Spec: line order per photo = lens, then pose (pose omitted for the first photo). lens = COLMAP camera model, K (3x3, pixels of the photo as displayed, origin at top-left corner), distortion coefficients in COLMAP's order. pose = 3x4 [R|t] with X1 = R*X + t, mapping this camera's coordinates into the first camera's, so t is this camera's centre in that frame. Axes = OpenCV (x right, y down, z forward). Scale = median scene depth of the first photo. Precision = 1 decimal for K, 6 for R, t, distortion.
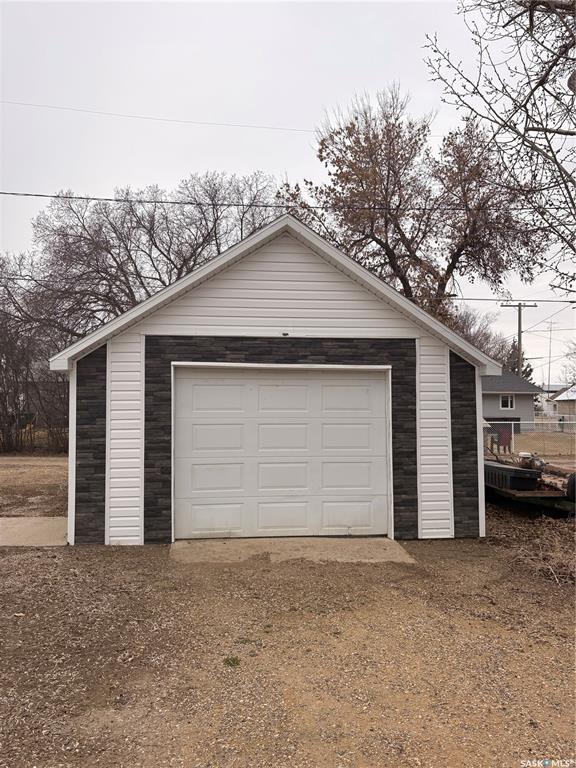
lens RADIAL K [[580.0, 0, 287.7], [0, 580.0, 387.0], [0, 0, 1]] dist [0.017715, -0.009096]
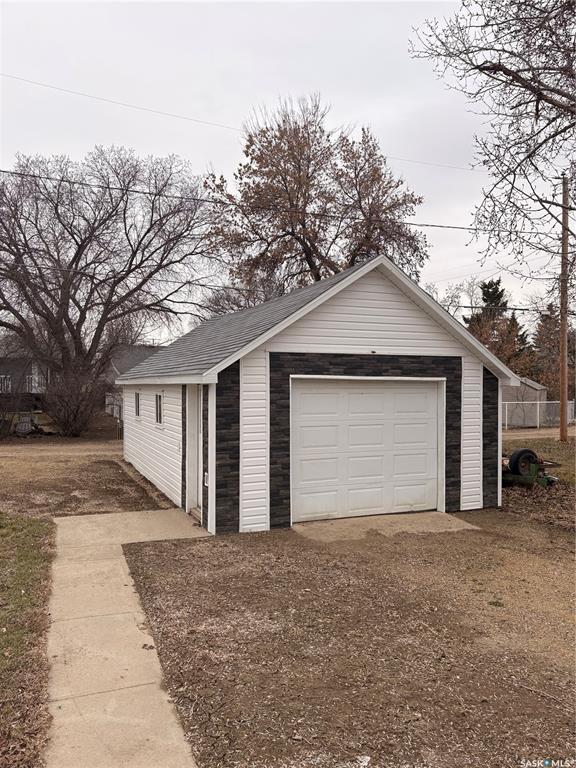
lens RADIAL K [[580.0, 0, 287.7], [0, 580.0, 382.1], [0, 0, 1]] dist [0.017715, -0.009096]
pose [[0.955235, 0.004893, 0.295809, -0.539691], [-0.017227, 0.999087, 0.039103, -0.072379], [-0.295348, -0.042448, 0.954446, -0.120592]]
